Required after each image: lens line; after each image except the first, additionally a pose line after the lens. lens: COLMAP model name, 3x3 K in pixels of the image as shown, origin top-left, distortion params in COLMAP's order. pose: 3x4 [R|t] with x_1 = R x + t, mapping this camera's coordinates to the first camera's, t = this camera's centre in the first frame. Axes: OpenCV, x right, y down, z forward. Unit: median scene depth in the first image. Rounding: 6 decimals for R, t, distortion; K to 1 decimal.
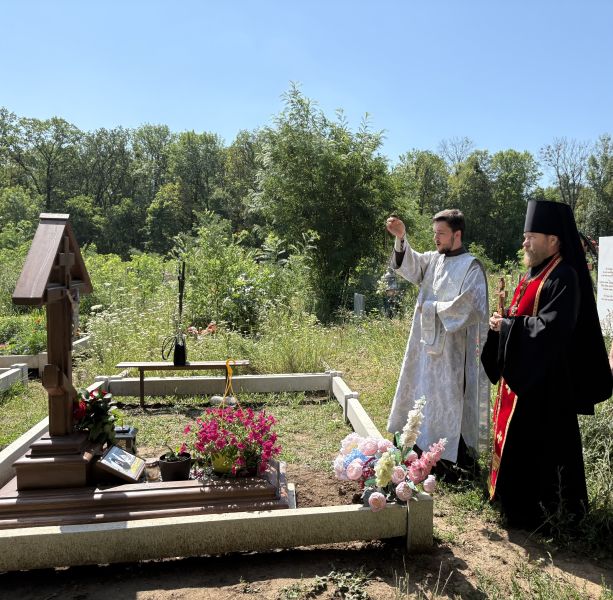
lens RADIAL K [[614.2, 0, 409.1], [0, 614.2, 297.1], [0, 0, 1]] dist [0.006127, 0.000000]
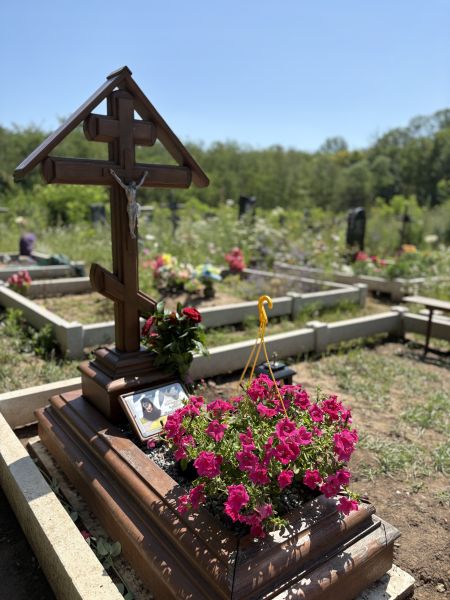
lens RADIAL K [[458.2, 0, 223.9], [0, 458.2, 305.8], [0, 0, 1]] dist [0.026630, -0.014498]
pose [[0.422582, 0.178756, -0.888522, 0.028659], [-0.068450, 0.983852, 0.165380, 0.035131], [0.903736, -0.009068, 0.427994, 0.595507]]
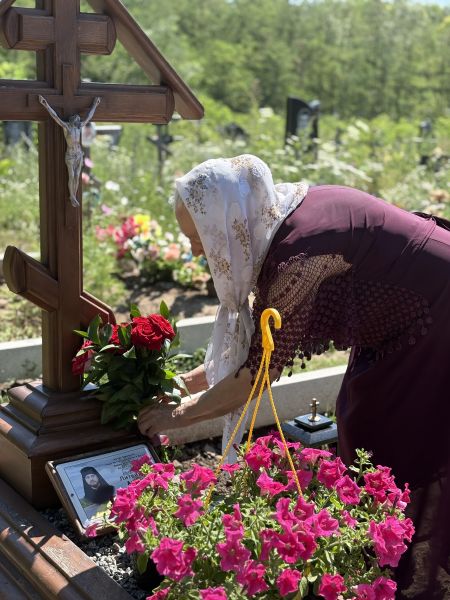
lens RADIAL K [[912.6, 0, 237.0], [0, 912.6, 306.8], [0, 0, 1]] dist [0.054544, 0.000000]
pose [[0.394738, 0.186440, -0.899679, 0.114943], [-0.082062, 0.982436, 0.167584, 0.011991], [0.915122, 0.007678, 0.403104, 0.578260]]
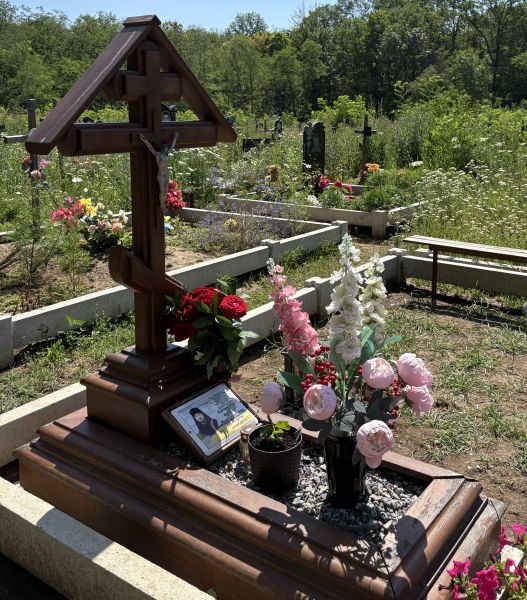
lens RADIAL K [[633.5, 0, 310.2], [0, 633.5, 201.0], [0, 0, 1]] dist [0.040247, 0.000000]
pose [[0.686152, 0.090120, -0.721855, 0.029730], [-0.038876, 0.995421, 0.087320, -0.004120], [0.726419, -0.031852, 0.686514, 0.457047]]
